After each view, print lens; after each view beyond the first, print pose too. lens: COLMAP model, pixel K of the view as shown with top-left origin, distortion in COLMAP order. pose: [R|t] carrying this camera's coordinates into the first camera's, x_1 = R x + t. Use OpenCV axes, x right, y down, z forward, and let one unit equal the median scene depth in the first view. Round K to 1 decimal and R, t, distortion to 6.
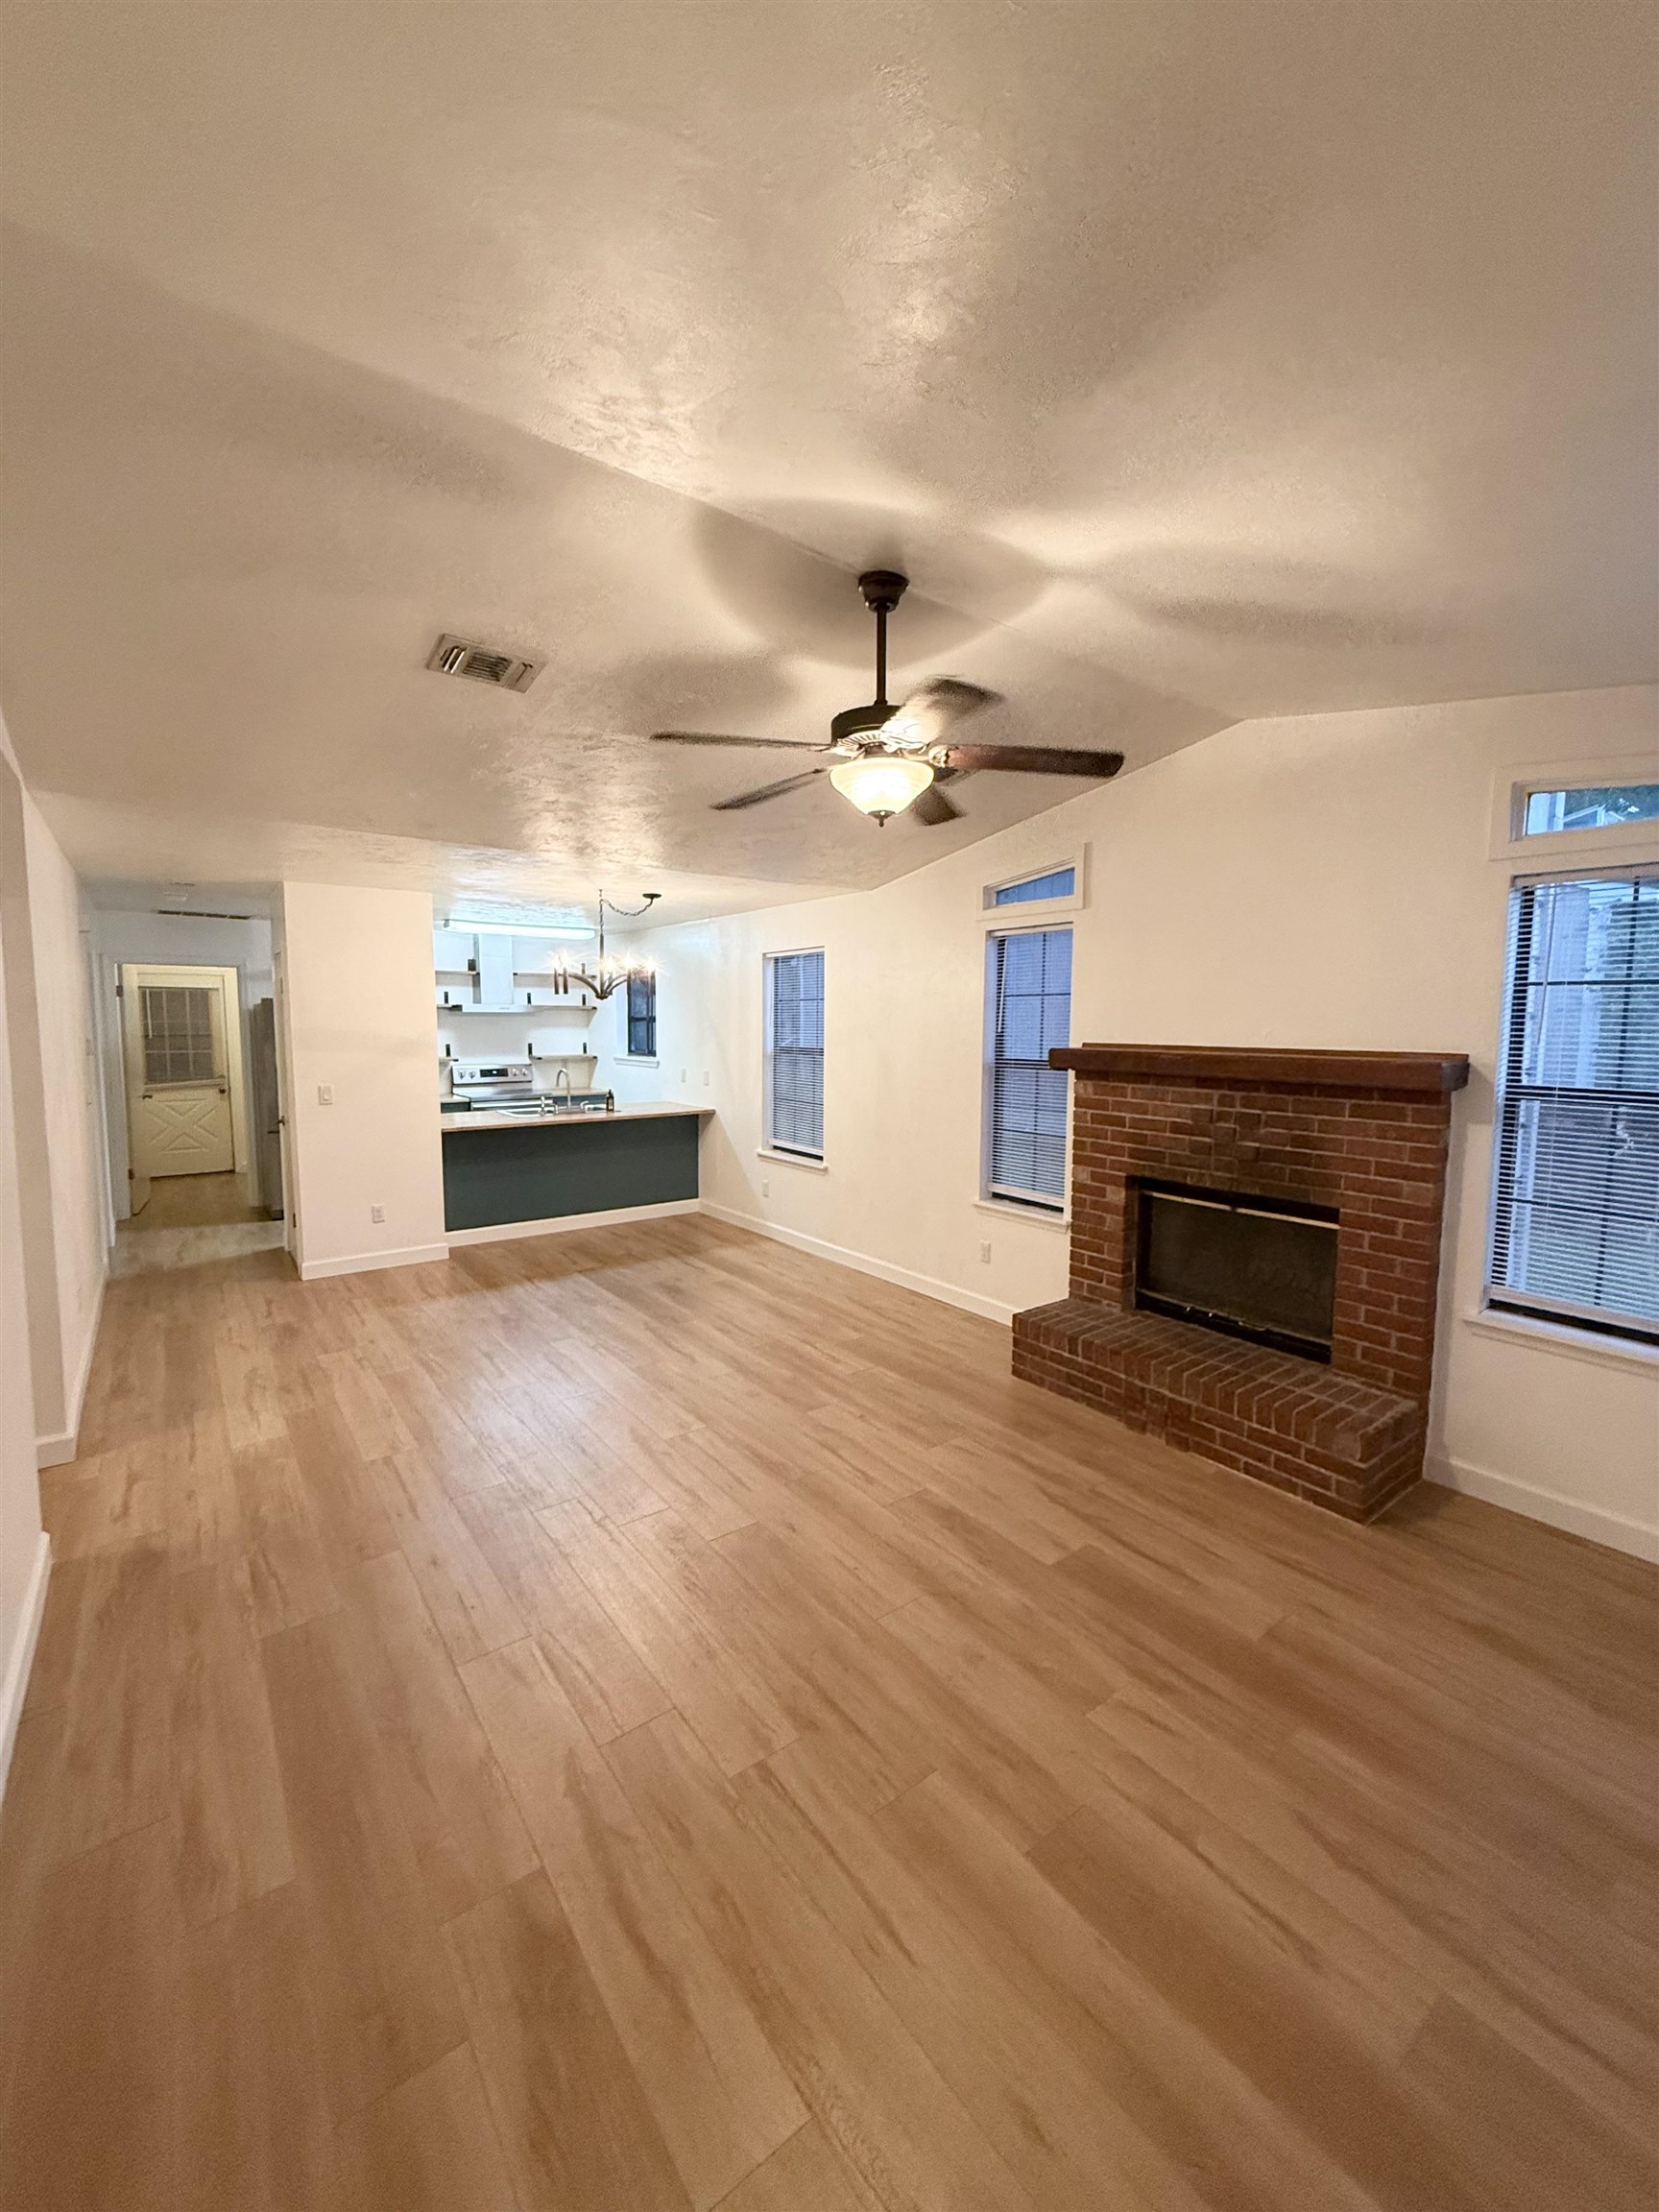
lens RADIAL K [[882.6, 0, 826.2], [0, 882.6, 1101.2], [0, 0, 1]] dist [-0.002595, 0.000384]
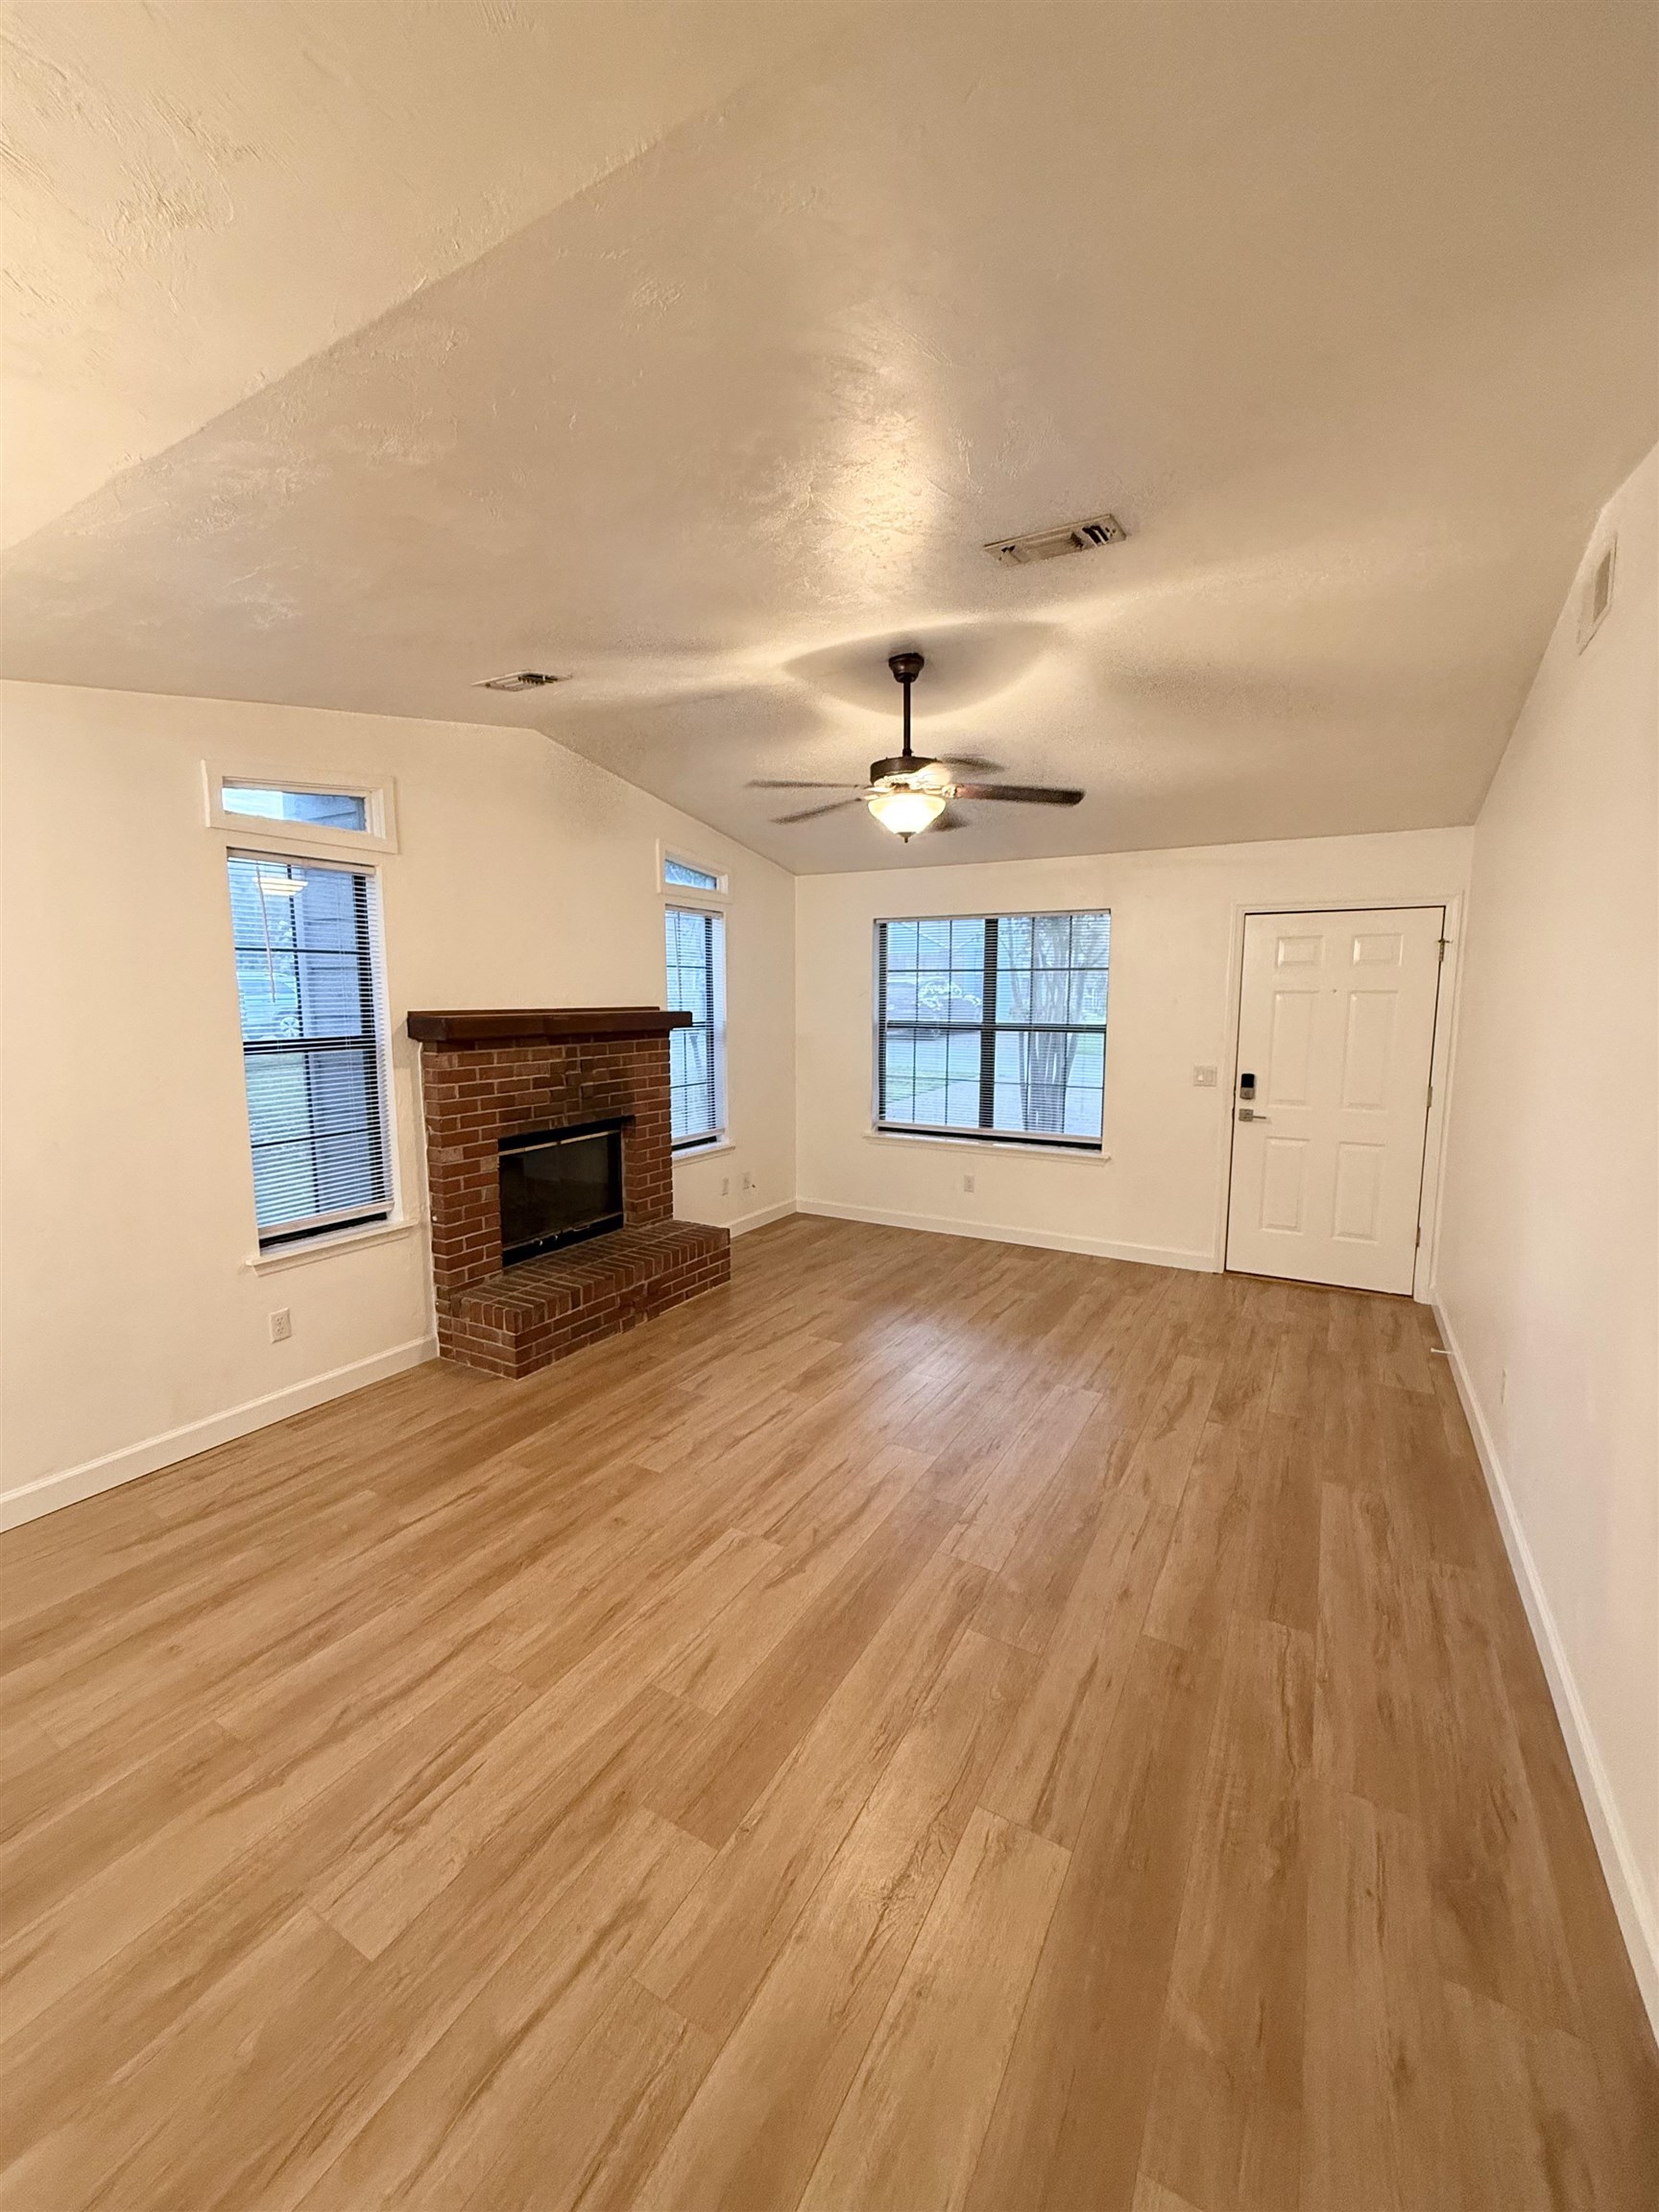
lens RADIAL K [[882.6, 0, 832.1], [0, 882.6, 1102.2], [0, 0, 1]] dist [-0.002595, 0.000384]
pose [[-0.399299, -0.117082, 0.909314, -0.793981], [0.084595, 0.982876, 0.163702, -0.100410], [-0.912910, 0.142289, -0.382557, 1.133964]]
